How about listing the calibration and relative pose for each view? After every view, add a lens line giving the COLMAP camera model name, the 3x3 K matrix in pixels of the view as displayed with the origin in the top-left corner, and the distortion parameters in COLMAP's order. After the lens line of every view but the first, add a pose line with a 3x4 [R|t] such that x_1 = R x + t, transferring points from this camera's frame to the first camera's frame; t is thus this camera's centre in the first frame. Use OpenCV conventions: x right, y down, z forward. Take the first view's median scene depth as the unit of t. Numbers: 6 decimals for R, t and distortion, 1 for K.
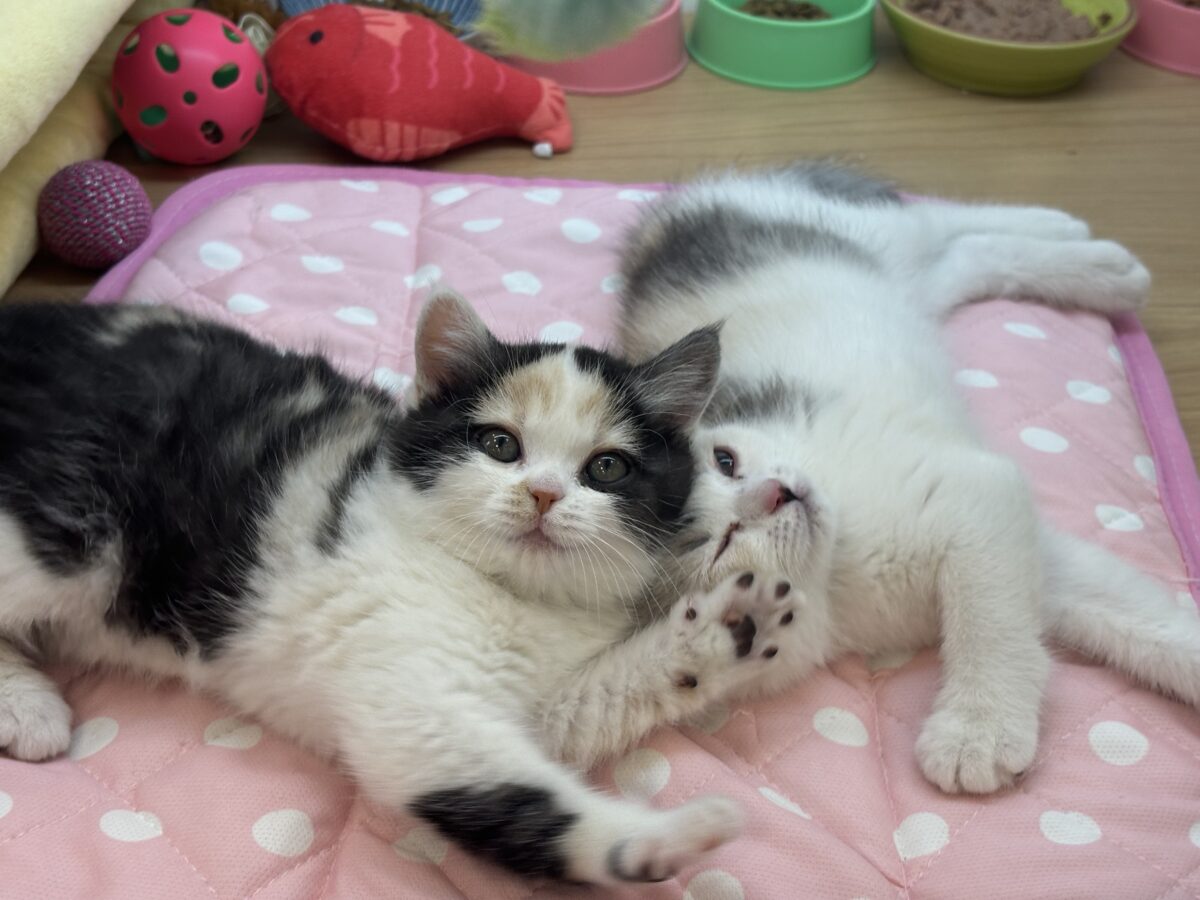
lens RADIAL K [[1808.4, 0, 600.0], [0, 1808.4, 450.0], [0, 0, 1]] dist [0.180388, -0.776711]
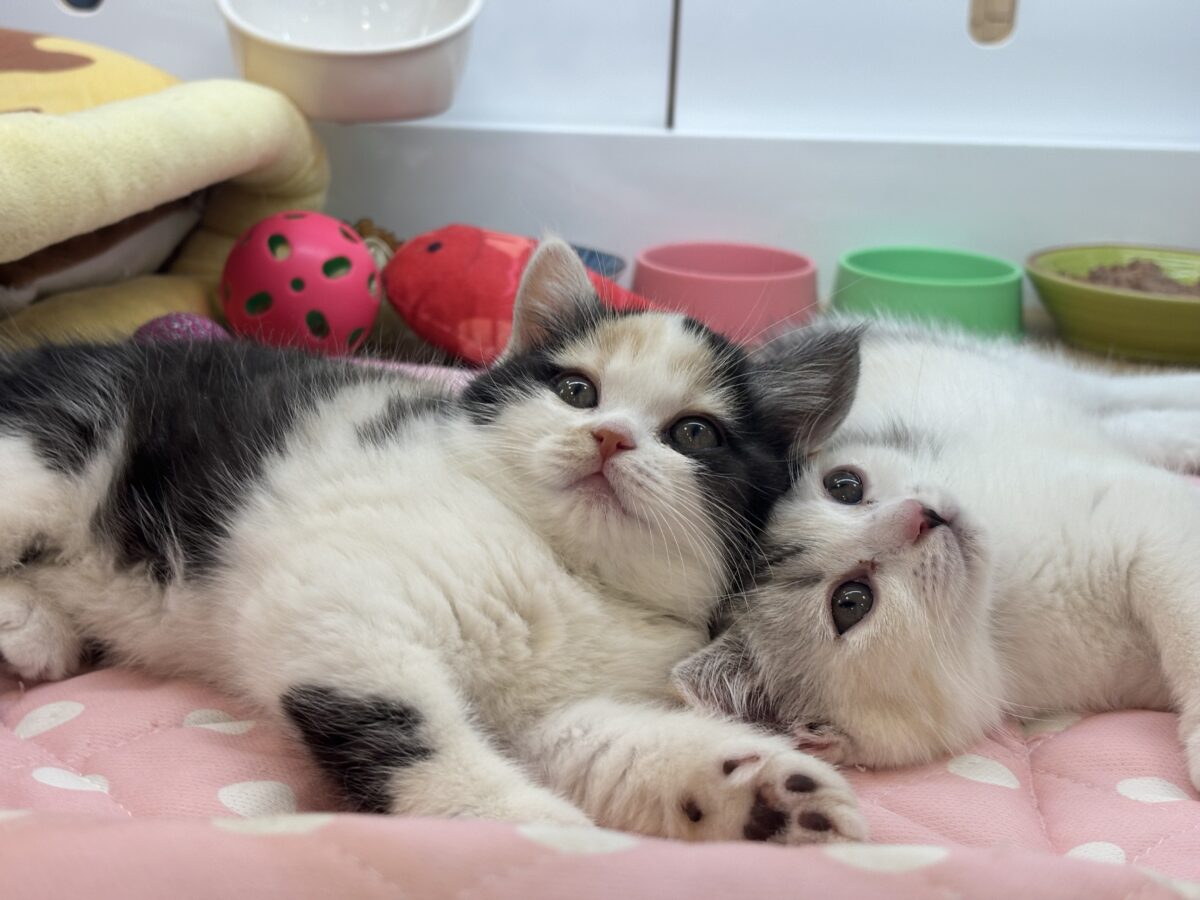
lens RADIAL K [[1808.4, 0, 600.0], [0, 1808.4, 450.0], [0, 0, 1]] dist [0.180388, -0.776711]
pose [[0.995354, 0.019913, -0.094197, 0.028994], [-0.049127, 0.946473, -0.319021, 0.204745], [0.082802, 0.322167, 0.943055, 0.147517]]
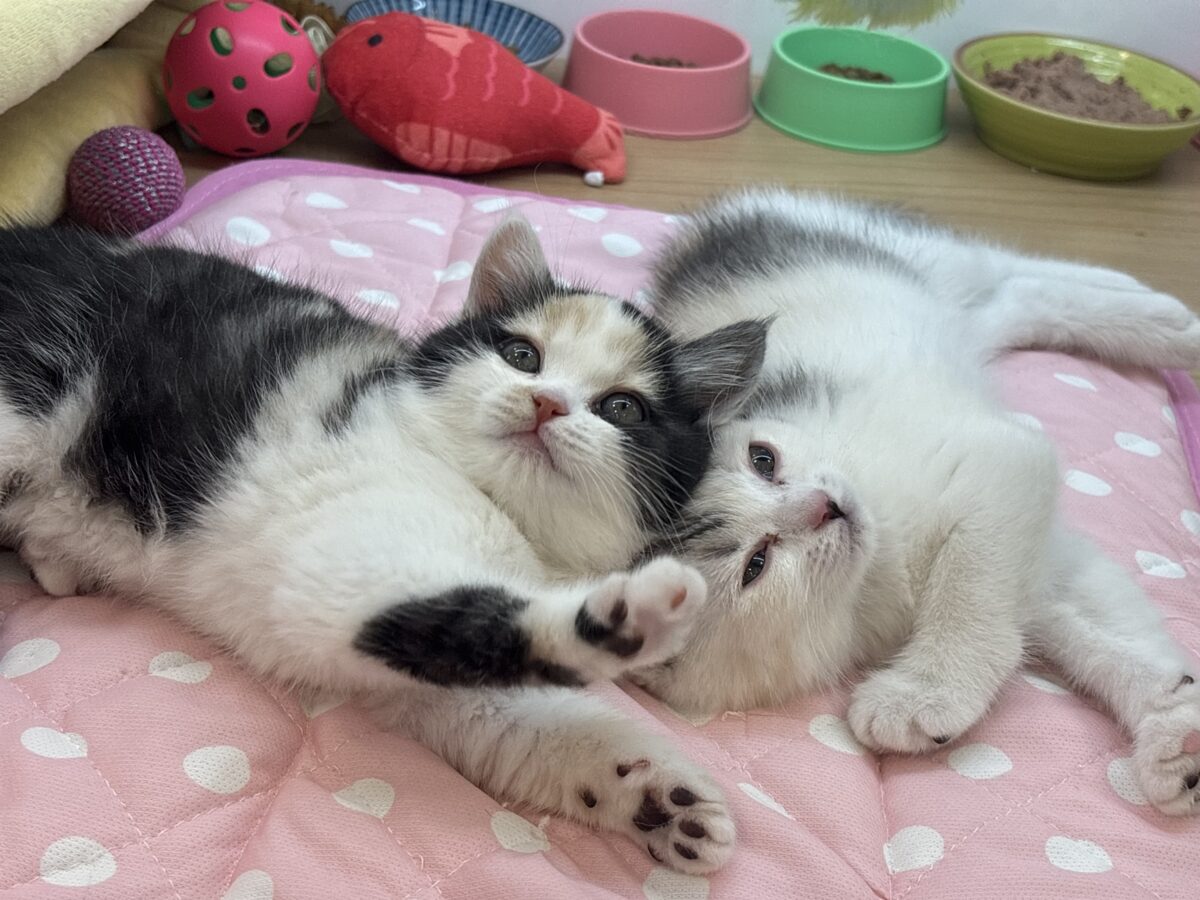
lens RADIAL K [[1802.0, 0, 600.0], [0, 1802.0, 450.0], [0, 0, 1]] dist [0.185983, -0.798965]
pose [[0.994955, 0.093828, -0.035510, 0.023498], [-0.096515, 0.991817, -0.083574, 0.071651], [0.027378, 0.086580, 0.995869, 0.052761]]
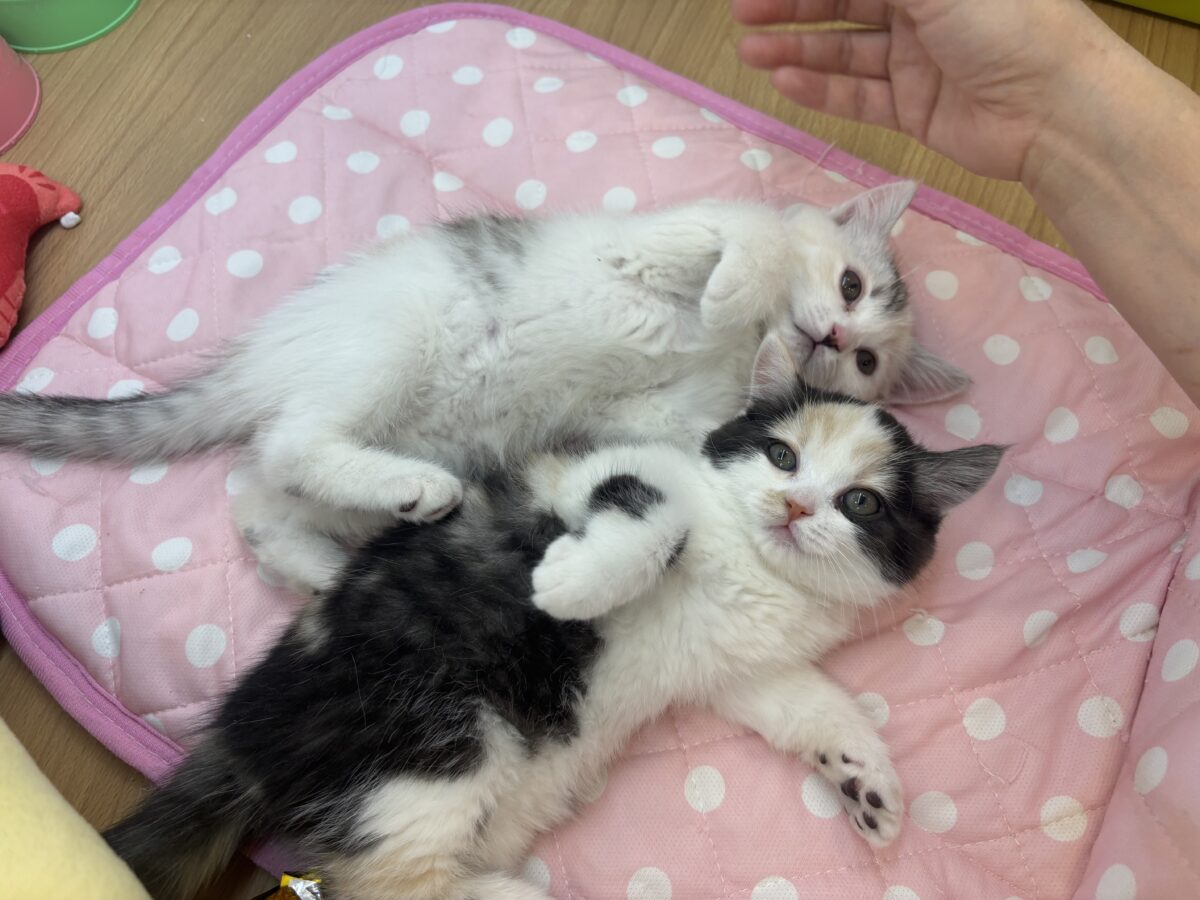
lens RADIAL K [[908.6, 0, 600.0], [0, 908.6, 450.0], [0, 0, 1]] dist [-0.000823, -0.010340]
pose [[0.520149, -0.791186, 0.321668, -0.178175], [0.515596, 0.591141, 0.620252, -0.304814], [-0.680886, -0.156773, 0.715414, 0.437309]]
